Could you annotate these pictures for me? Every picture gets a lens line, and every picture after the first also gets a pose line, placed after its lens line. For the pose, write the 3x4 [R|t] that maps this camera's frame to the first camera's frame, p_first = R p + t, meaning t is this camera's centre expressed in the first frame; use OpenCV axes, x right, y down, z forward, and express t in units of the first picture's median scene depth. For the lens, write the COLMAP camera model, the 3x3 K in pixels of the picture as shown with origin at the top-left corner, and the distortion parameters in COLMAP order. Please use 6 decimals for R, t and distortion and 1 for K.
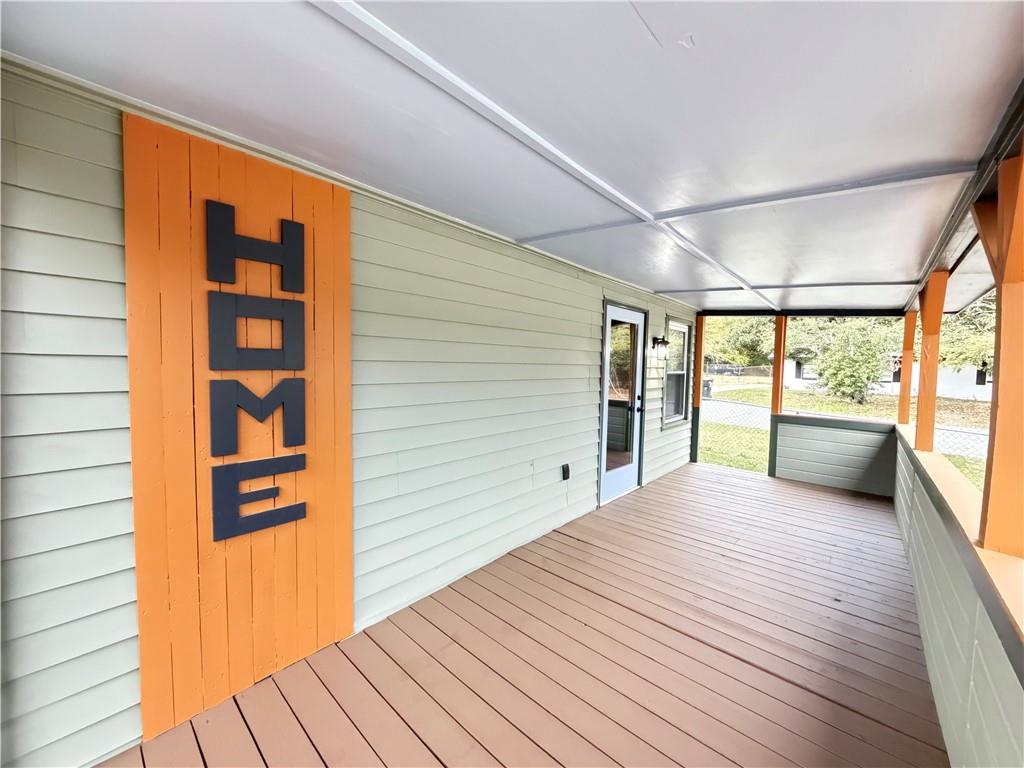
lens RADIAL K [[408.6, 0, 511.1], [0, 408.6, 383.0], [0, 0, 1]] dist [0.000268, -0.000437]
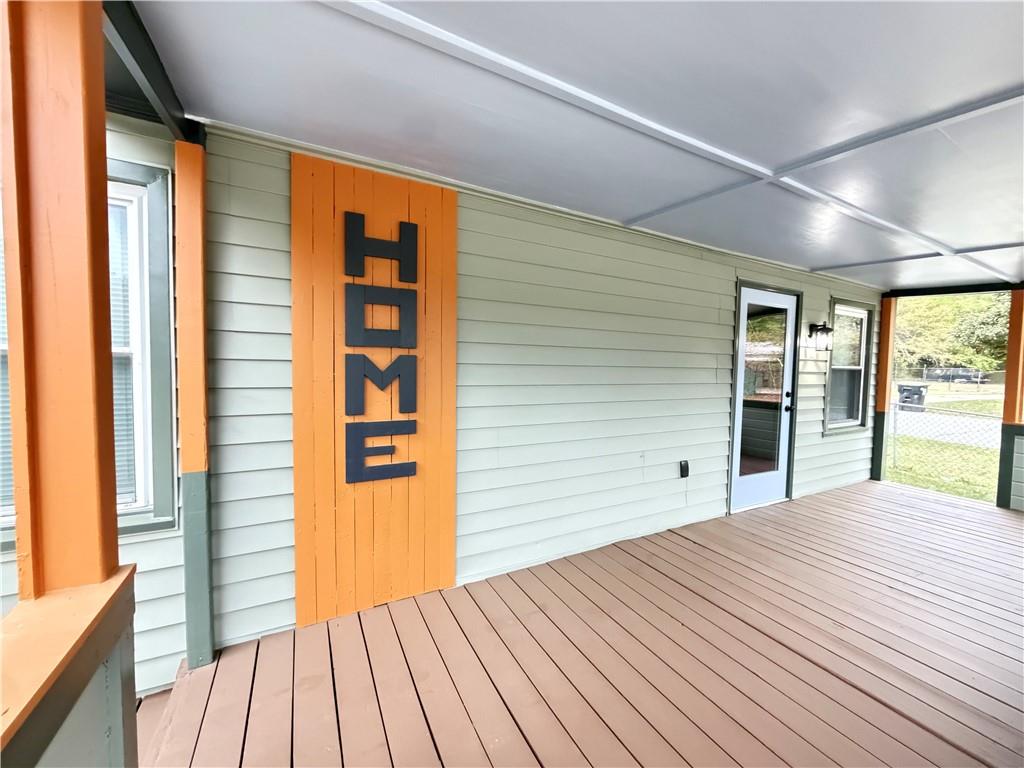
lens RADIAL K [[408.6, 0, 511.7], [0, 408.6, 383.6], [0, 0, 1]] dist [0.000268, -0.000437]
pose [[0.939525, 0.012620, -0.342247, 0.120790], [-0.016484, 0.999829, -0.008384, 0.058443], [0.342083, 0.013518, 0.939573, -0.005886]]
